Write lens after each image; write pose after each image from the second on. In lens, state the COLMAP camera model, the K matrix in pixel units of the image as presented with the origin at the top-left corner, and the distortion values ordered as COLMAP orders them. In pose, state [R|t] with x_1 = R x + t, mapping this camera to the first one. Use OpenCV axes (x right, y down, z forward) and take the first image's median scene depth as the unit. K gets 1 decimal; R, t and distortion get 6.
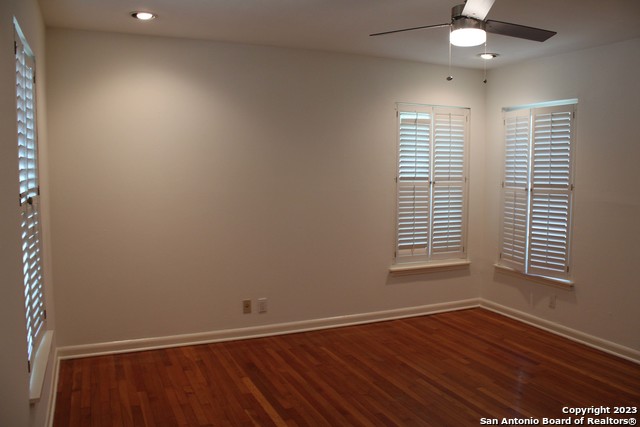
lens RADIAL K [[526.1, 0, 320.0], [0, 526.1, 213.5], [0, 0, 1]] dist [-0.157293, 0.137958]
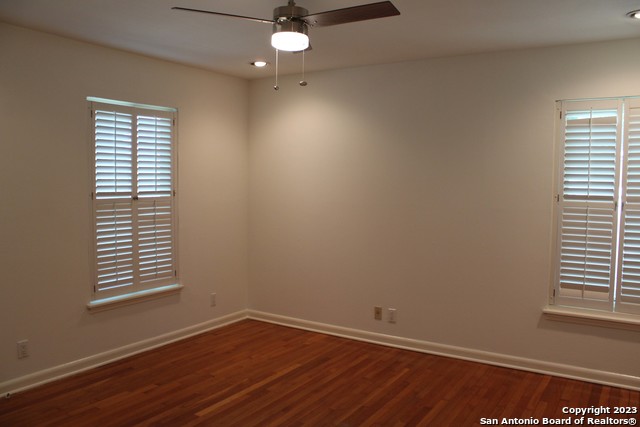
lens RADIAL K [[526.1, 0, 320.0], [0, 526.1, 213.5], [0, 0, 1]] dist [-0.157293, 0.137958]
pose [[0.553683, 0.055456, -0.830879, 0.691544], [-0.081857, 0.996572, 0.011967, -0.025006], [0.828694, 0.061387, 0.556325, 0.326022]]
